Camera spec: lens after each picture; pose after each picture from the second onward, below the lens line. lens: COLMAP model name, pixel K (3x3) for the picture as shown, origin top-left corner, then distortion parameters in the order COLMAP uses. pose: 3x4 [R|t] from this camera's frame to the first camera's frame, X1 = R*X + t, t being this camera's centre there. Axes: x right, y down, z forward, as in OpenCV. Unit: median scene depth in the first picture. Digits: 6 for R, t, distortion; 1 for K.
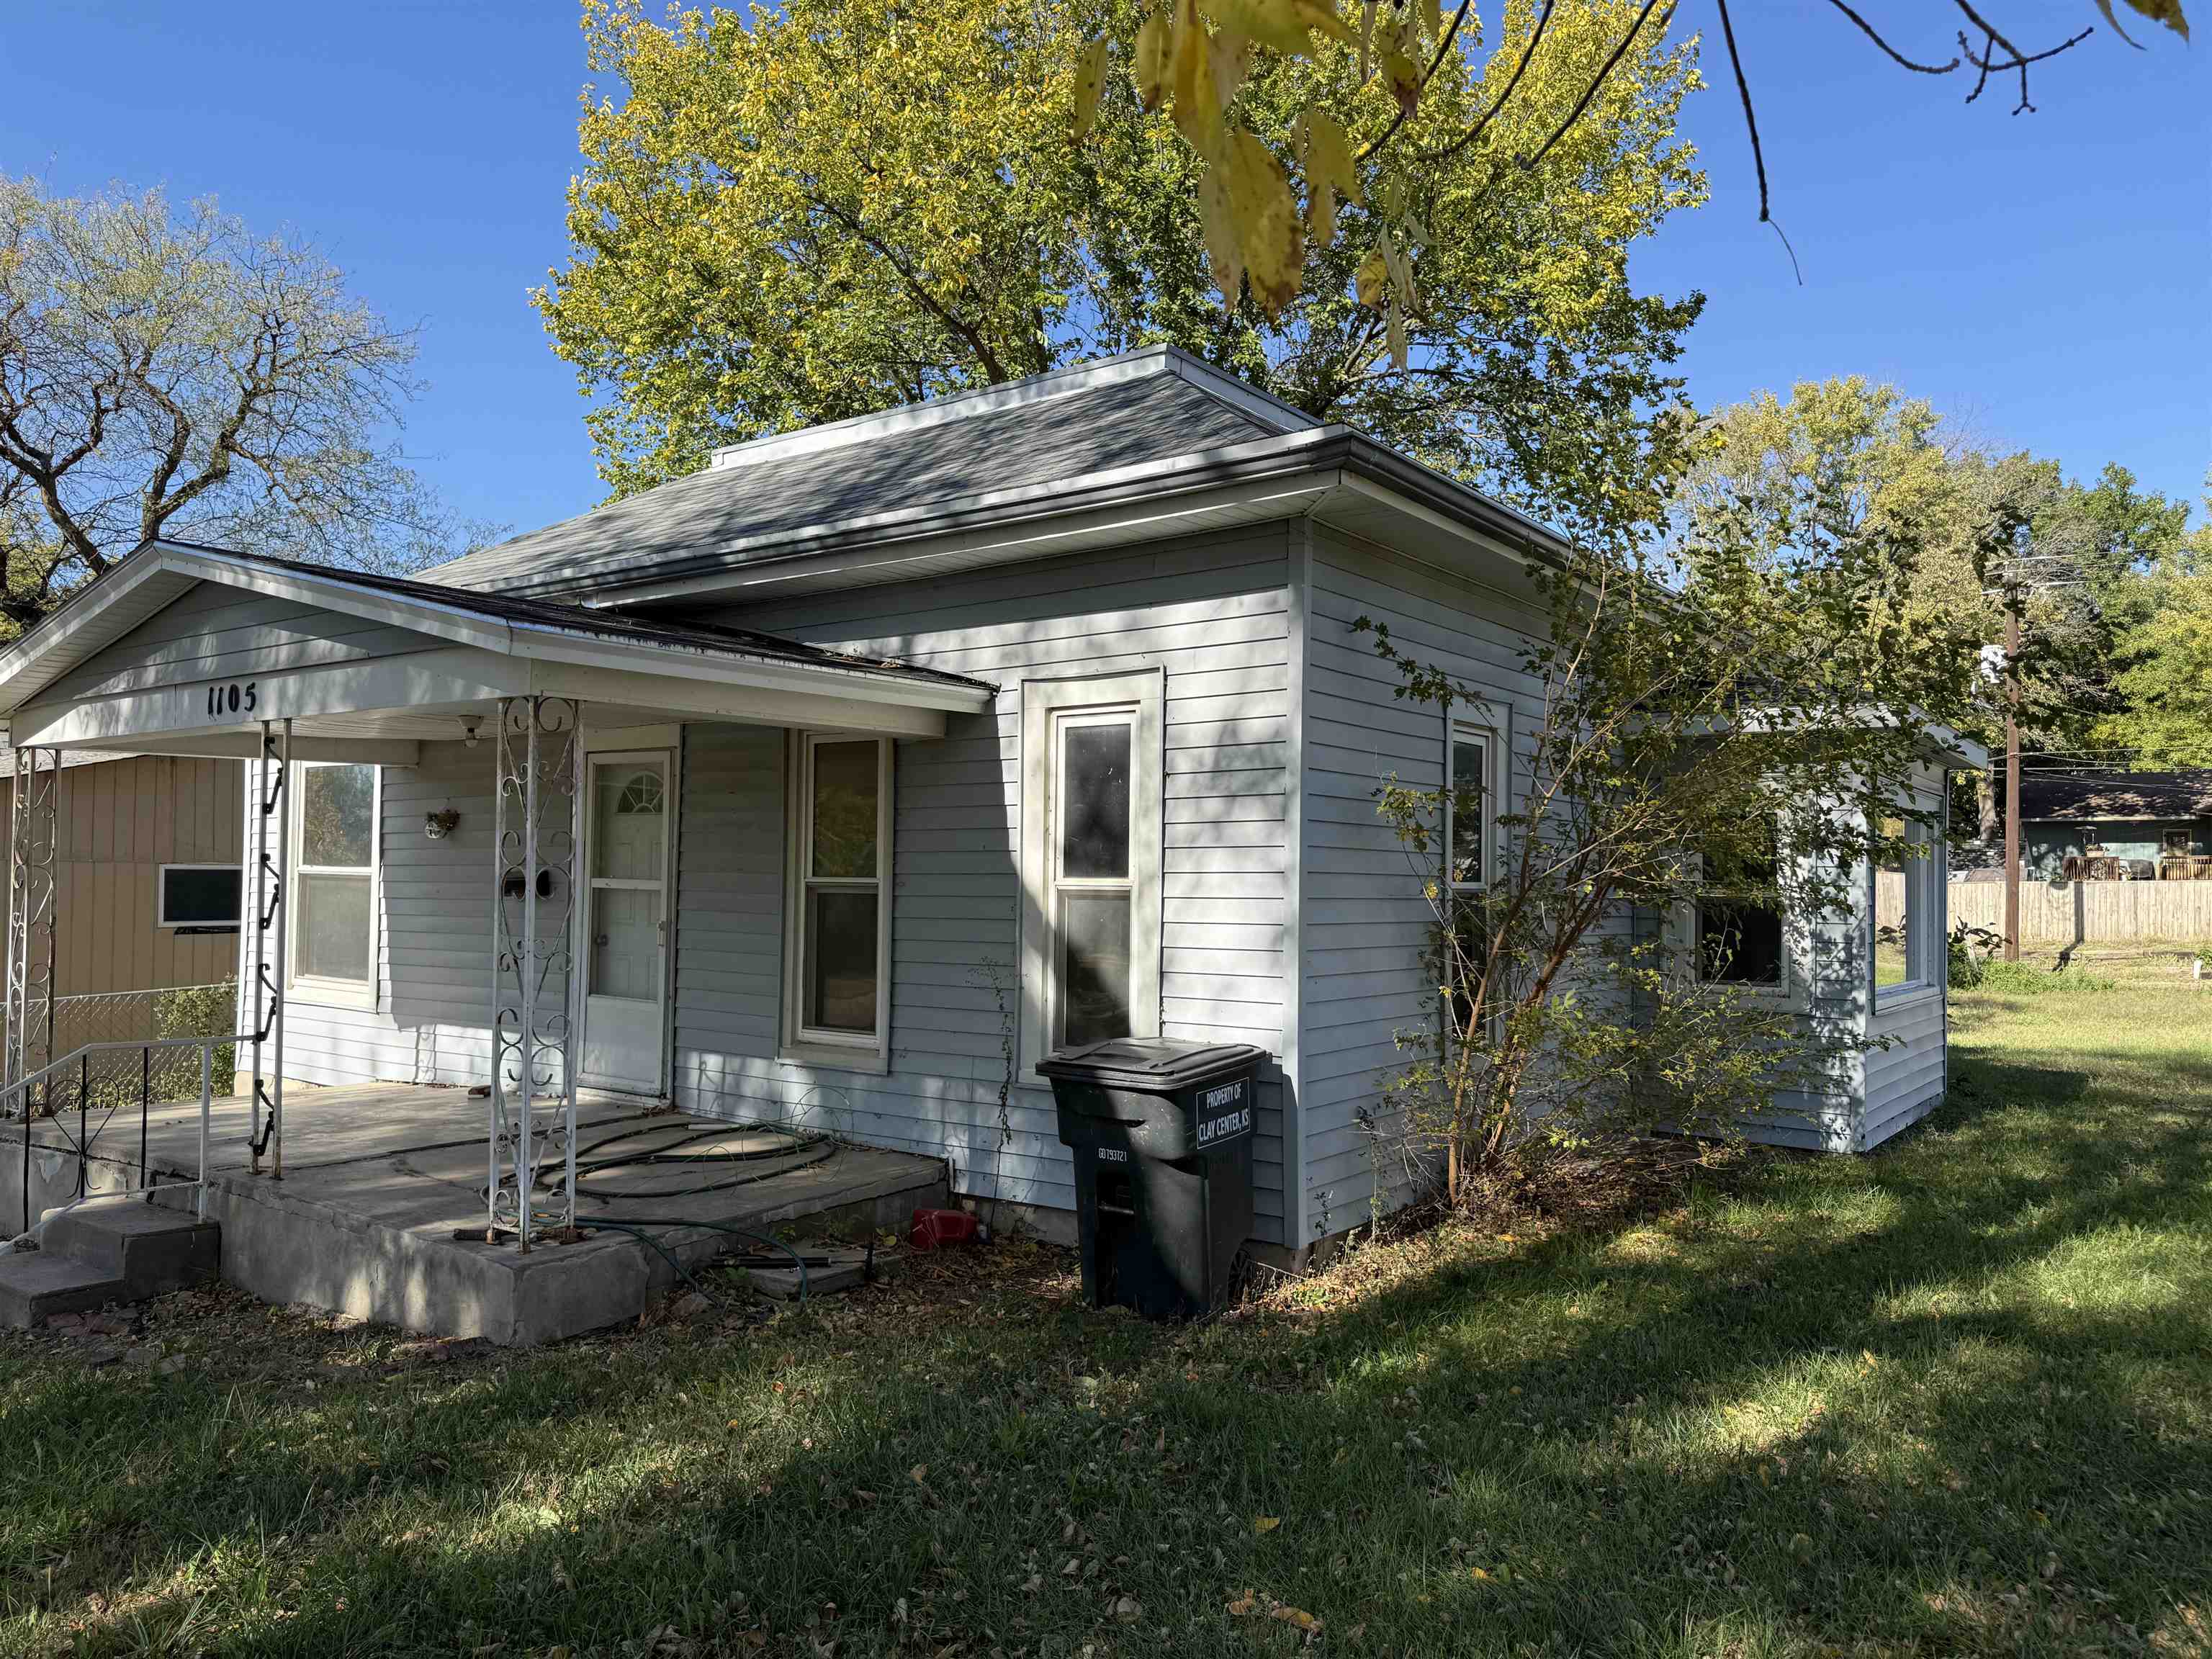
lens RADIAL K [[1537.2, 0, 1106.0], [0, 1537.2, 829.5], [0, 0, 1]] dist [0.137619, -0.260157]
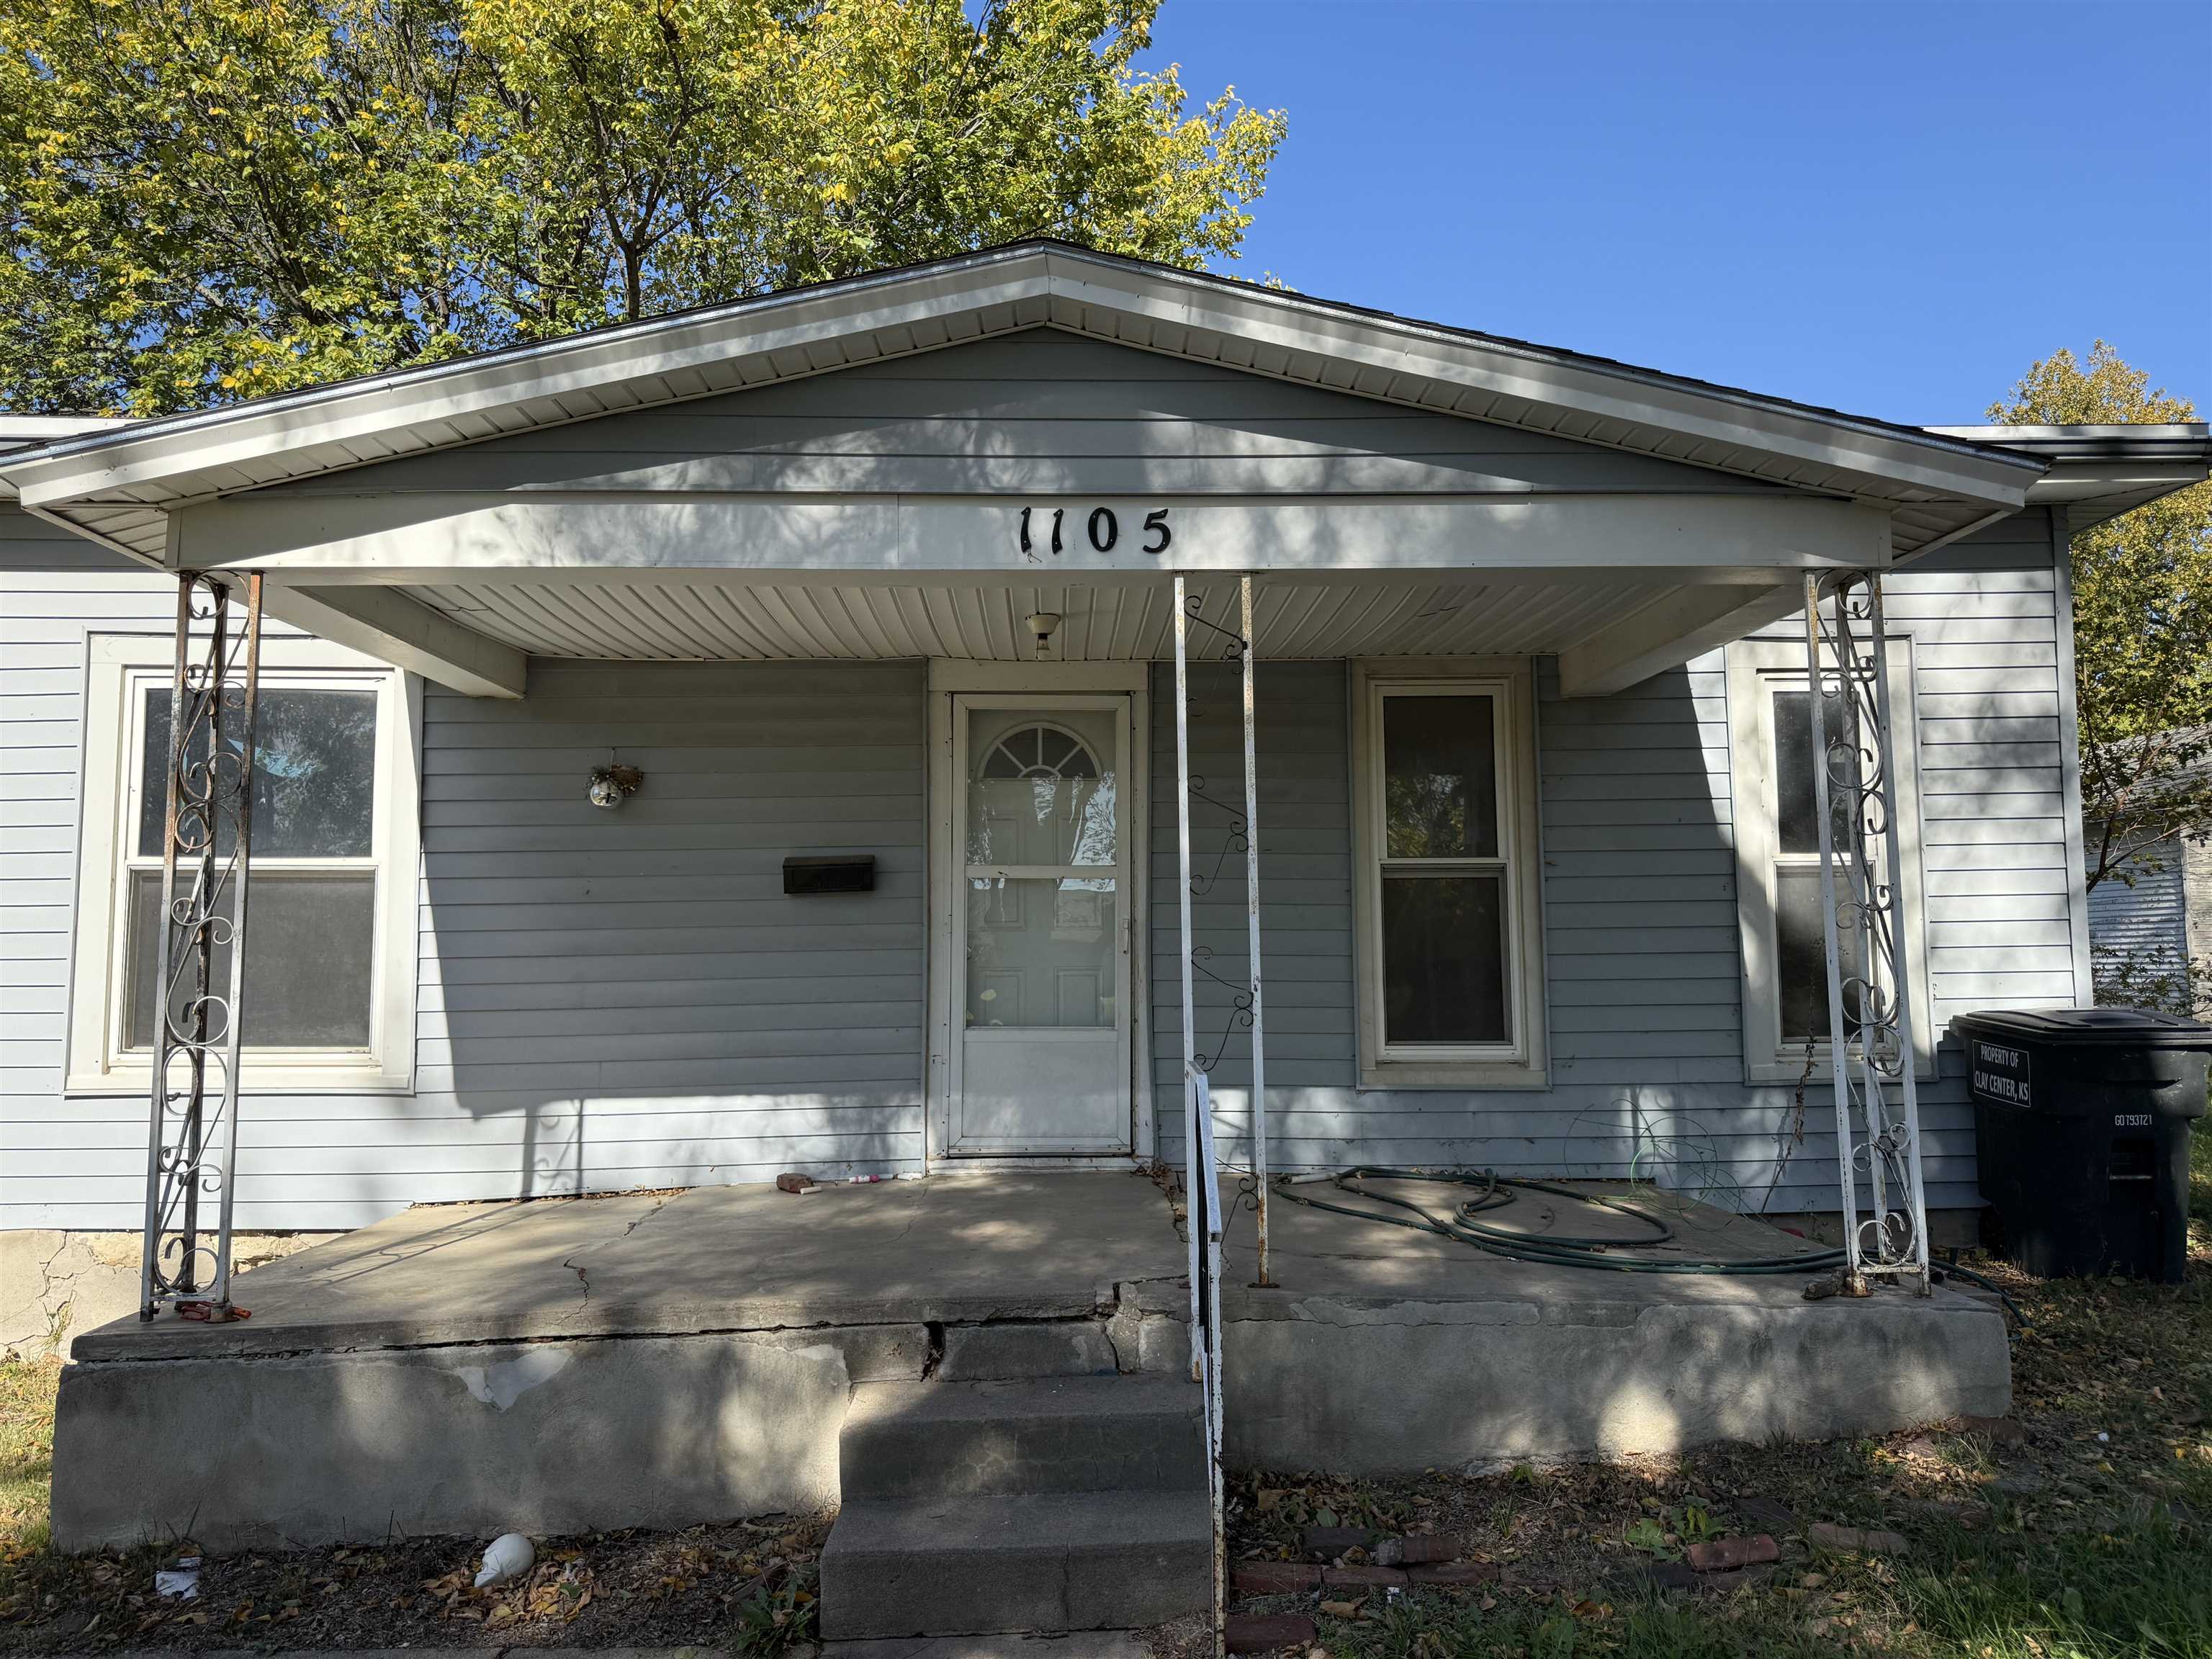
lens RADIAL K [[1537.2, 0, 1106.0], [0, 1537.2, 829.5], [0, 0, 1]] dist [0.137619, -0.260157]
pose [[0.778931, 0.030442, 0.626370, -0.968506], [-0.004739, 0.999078, -0.042662, 0.061760], [-0.627091, 0.030262, 0.778358, 0.550505]]
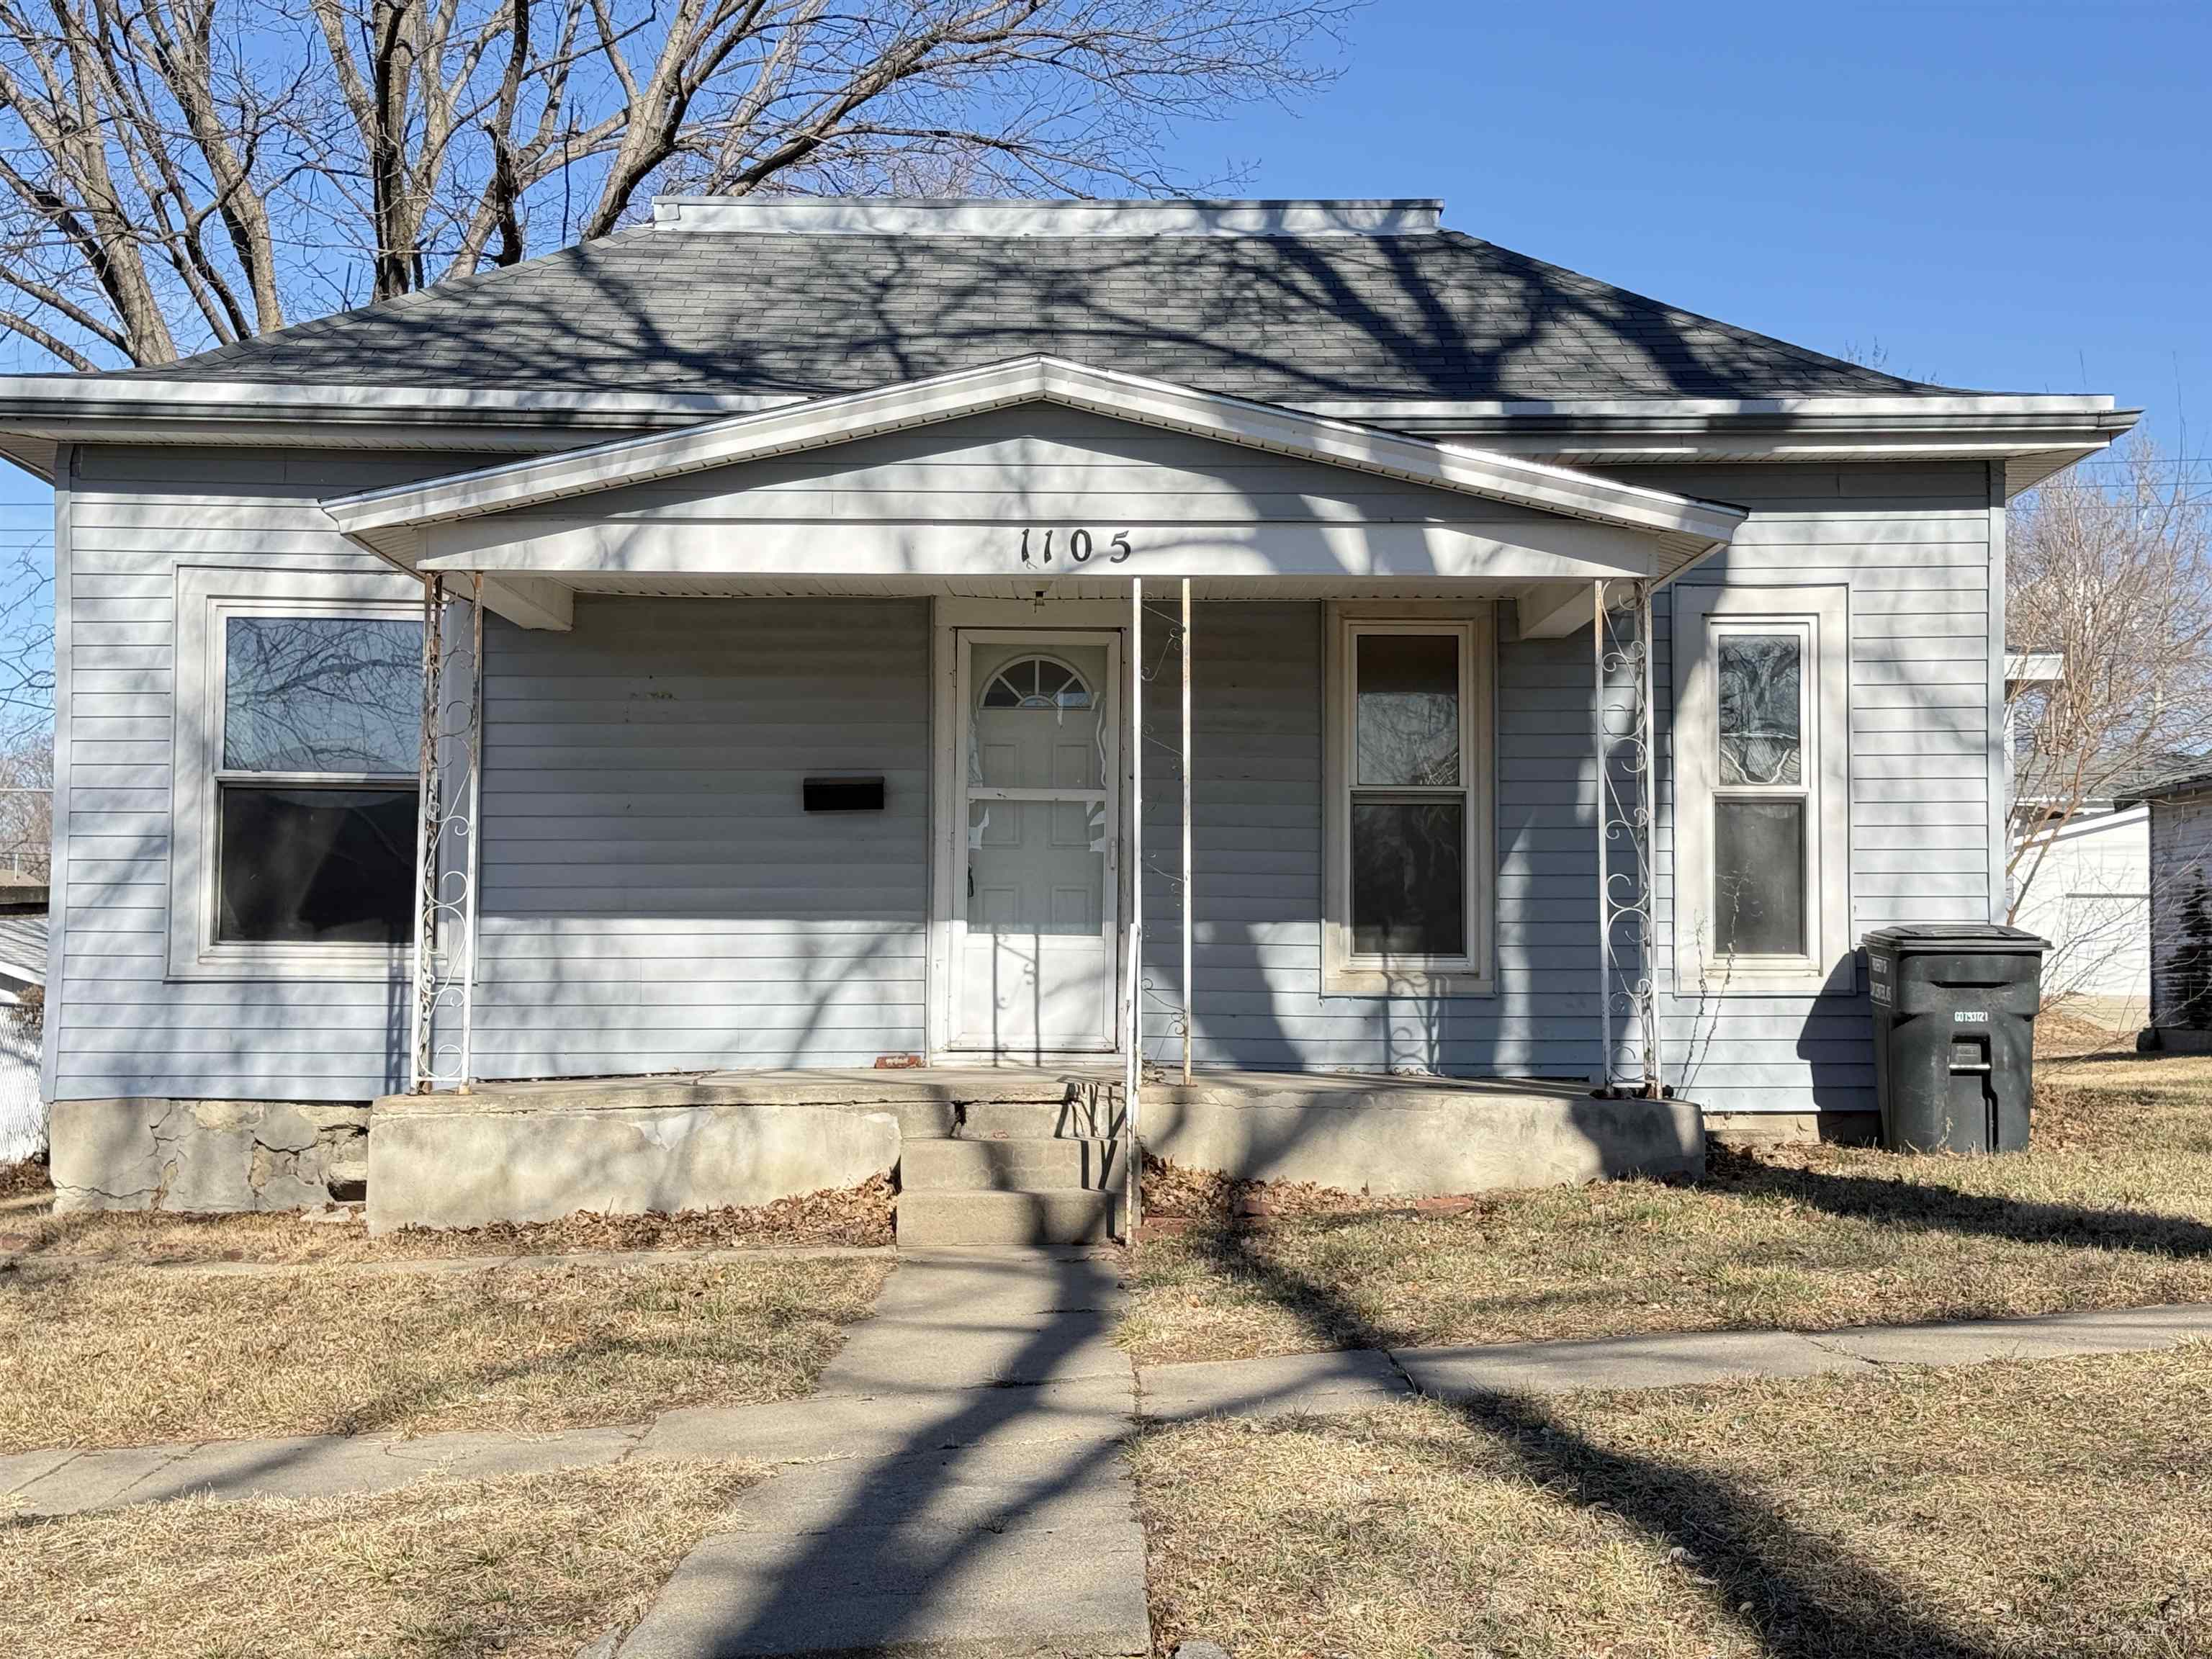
lens RADIAL K [[3037.0, 0, 1106.0], [0, 3037.0, 829.5], [0, 0, 1]] dist [0.170115, -0.298841]
pose [[0.794339, 0.018111, 0.607204, -1.602785], [-0.018428, 0.999814, -0.005714, 0.082083], [-0.607195, -0.006651, 0.794525, -0.330195]]
